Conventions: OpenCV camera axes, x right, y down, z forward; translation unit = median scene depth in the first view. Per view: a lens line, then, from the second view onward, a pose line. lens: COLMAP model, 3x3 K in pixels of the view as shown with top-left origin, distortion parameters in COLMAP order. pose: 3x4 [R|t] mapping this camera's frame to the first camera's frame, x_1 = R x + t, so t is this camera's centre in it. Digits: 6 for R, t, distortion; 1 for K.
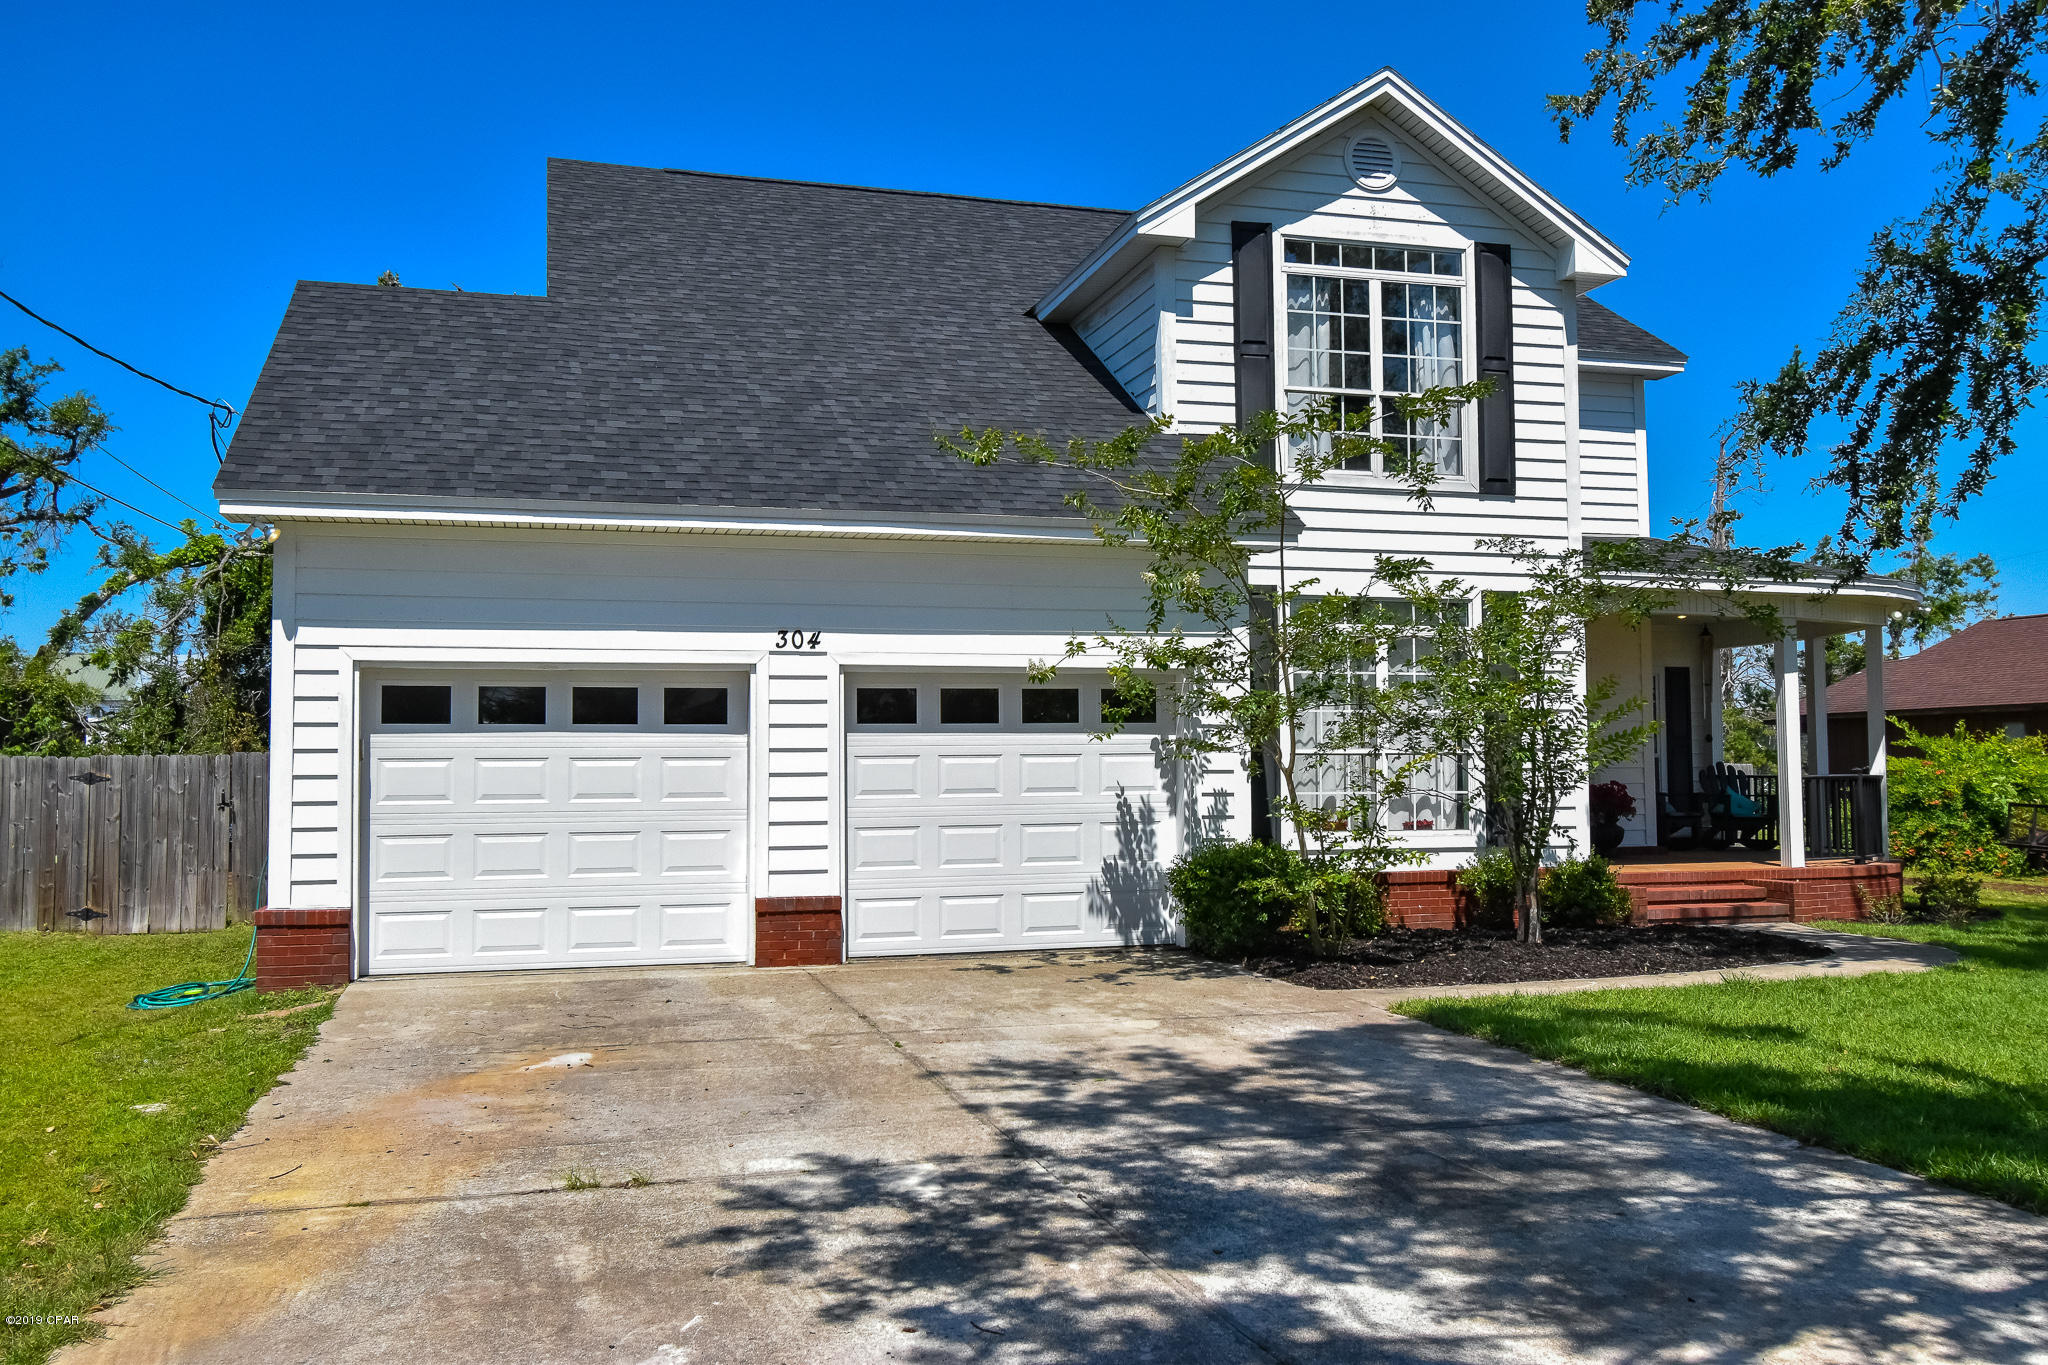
lens RADIAL K [[1736.8, 0, 1028.3], [0, 1736.8, 684.1], [0, 0, 1]] dist [0.018973, 0.002689]
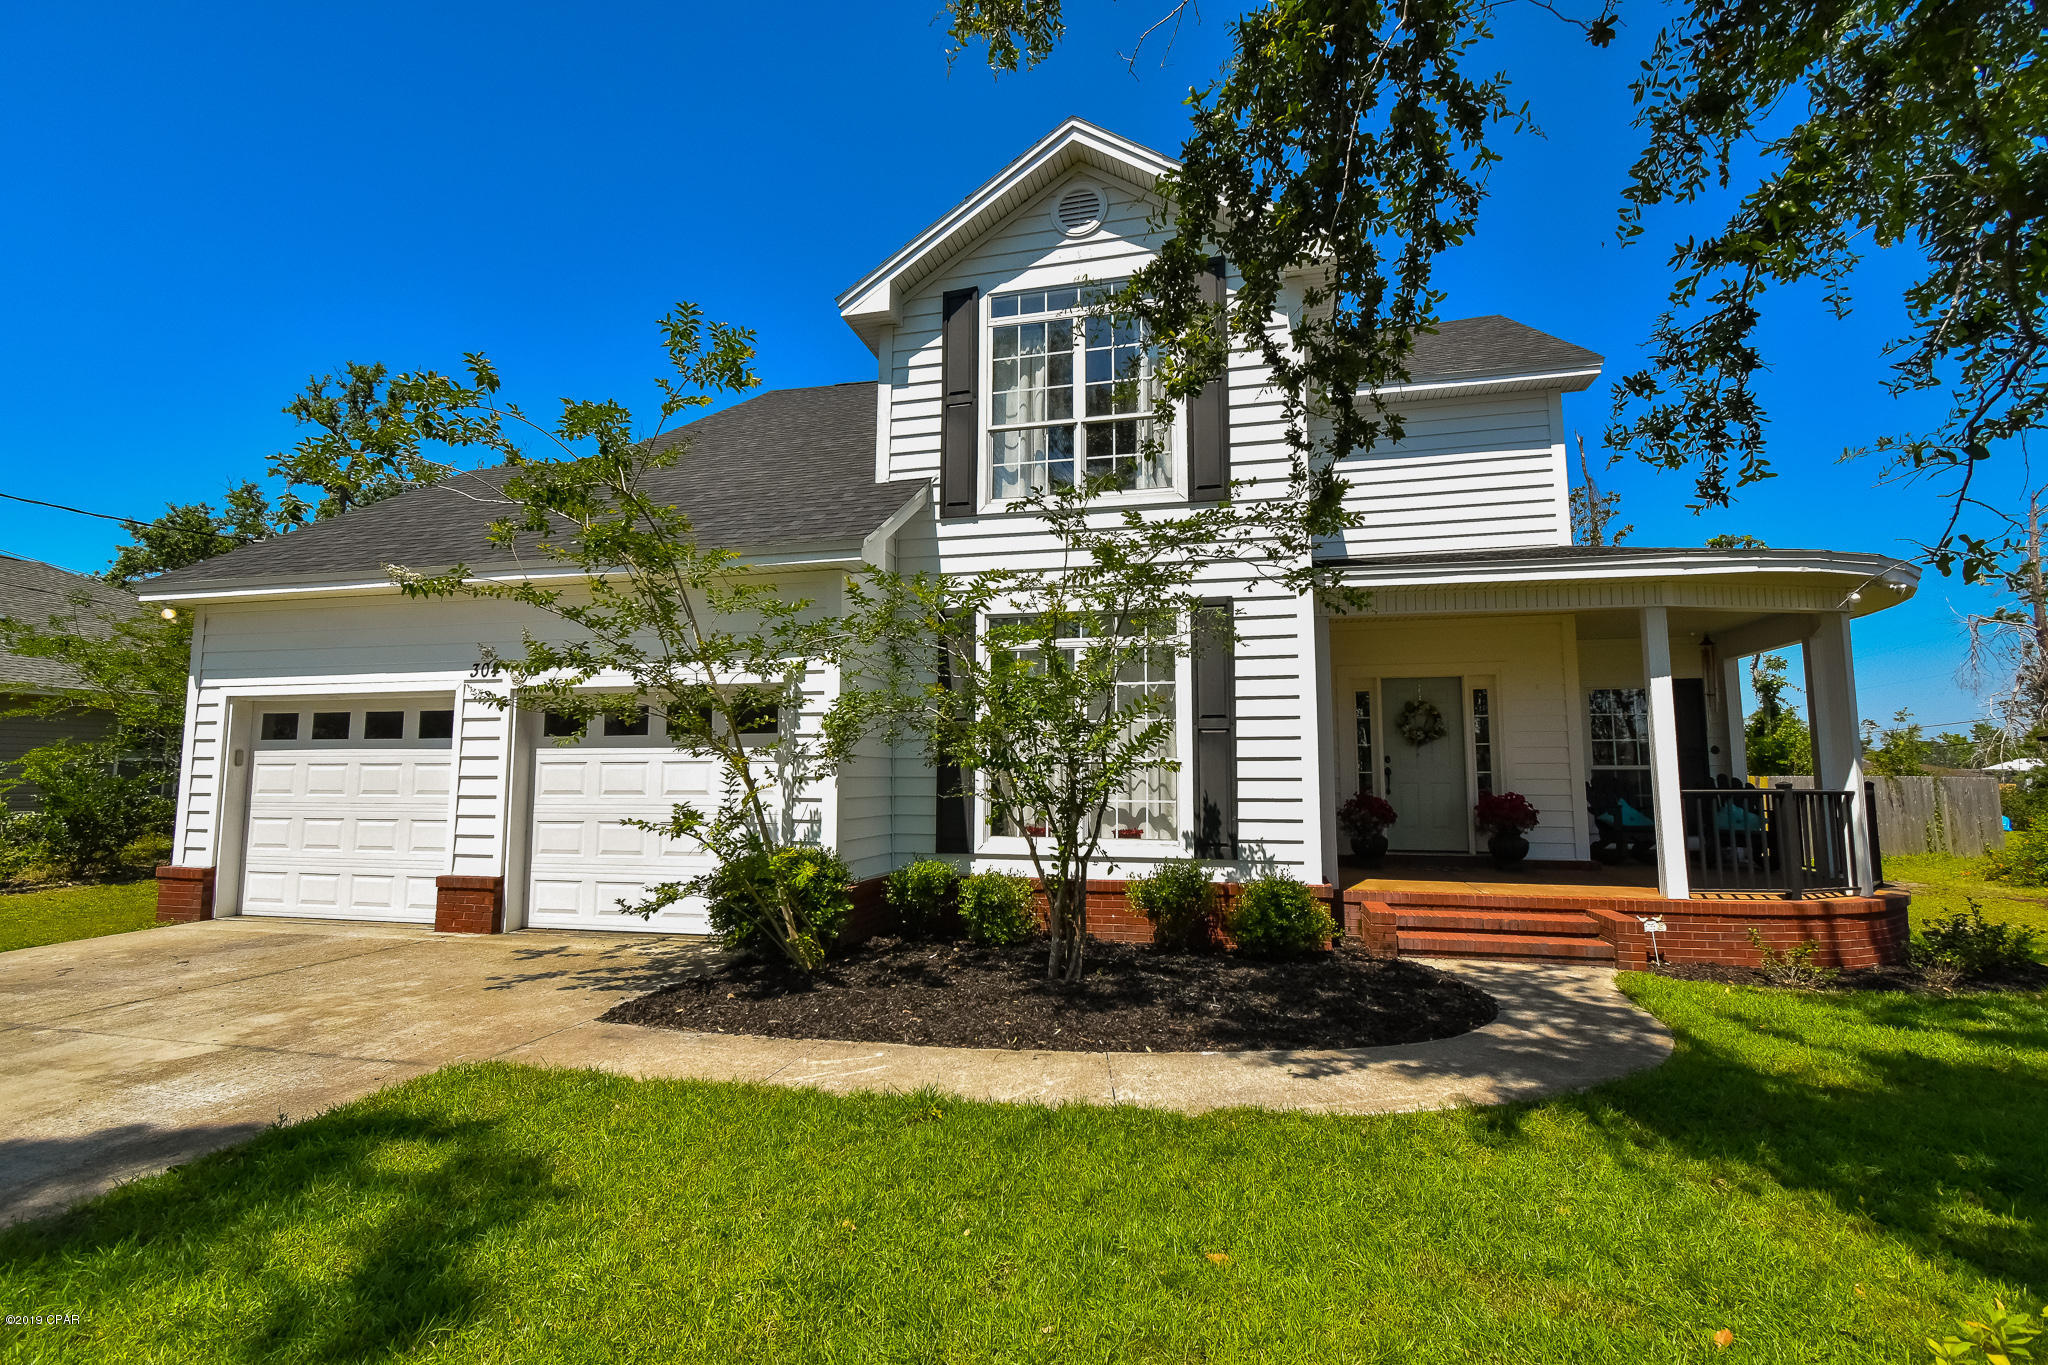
lens RADIAL K [[912.7, 0, 1025.7], [0, 912.7, 685.1], [0, 0, 1]] dist [0.009883, -0.002730]
pose [[0.864451, -0.040585, -0.501077, 0.448655], [0.017050, 0.998529, -0.051461, 0.021477], [0.502429, 0.035942, 0.863871, 0.514751]]
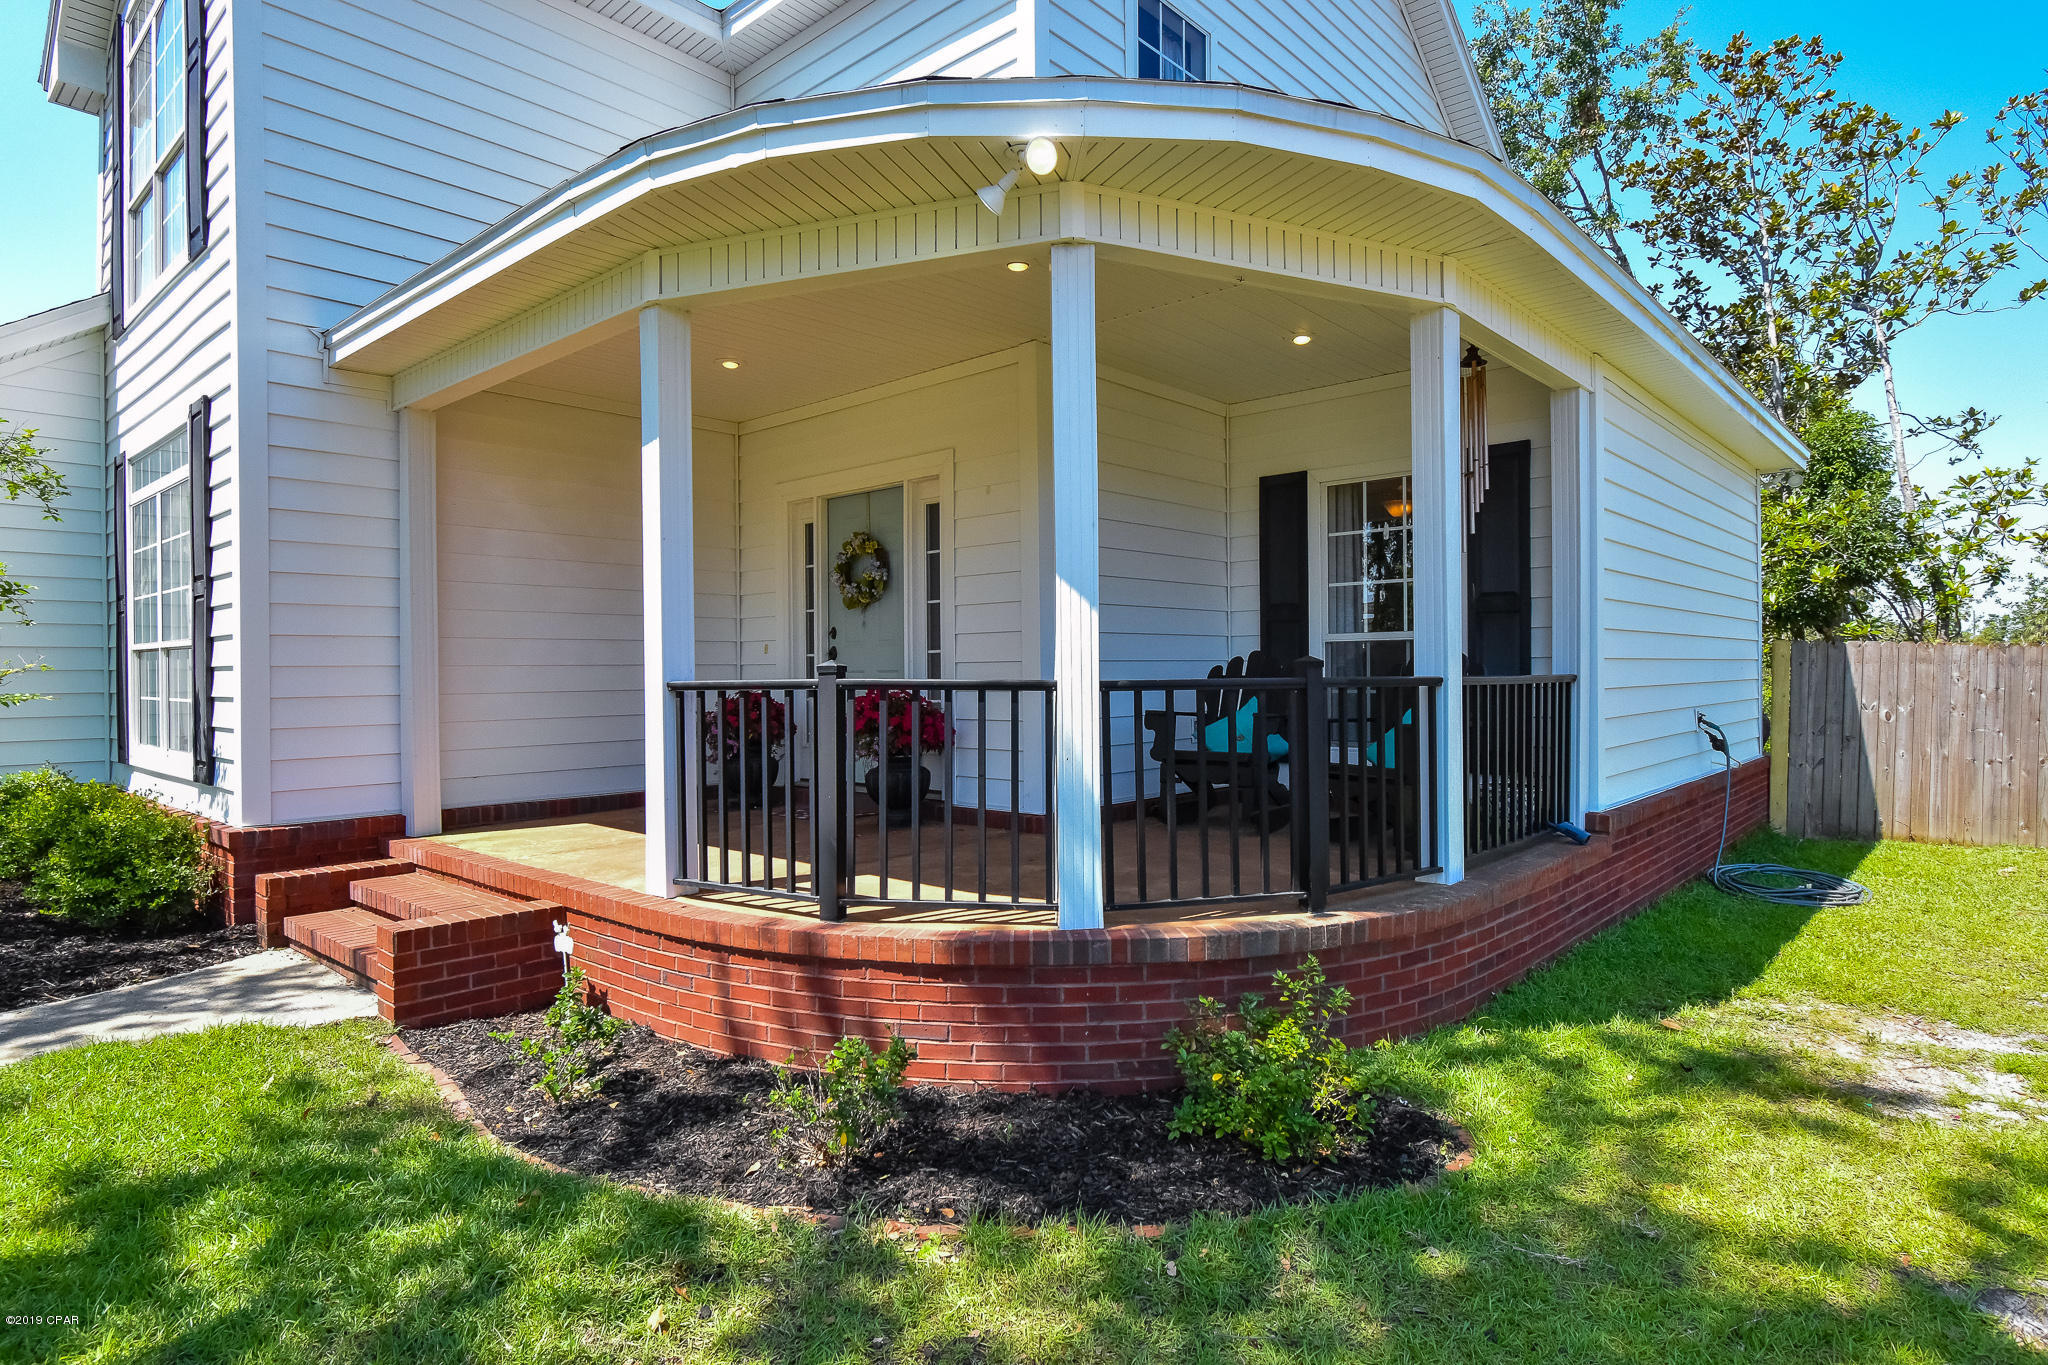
lens RADIAL K [[1102.4, 0, 1022.7], [0, 1102.4, 685.0], [0, 0, 1]] dist [0.003714, 0.001394]
pose [[0.523889, 0.015562, -0.851644, 0.815445], [0.046118, 0.997848, 0.046603, 0.051097], [0.850537, -0.063691, 0.522044, 1.067078]]
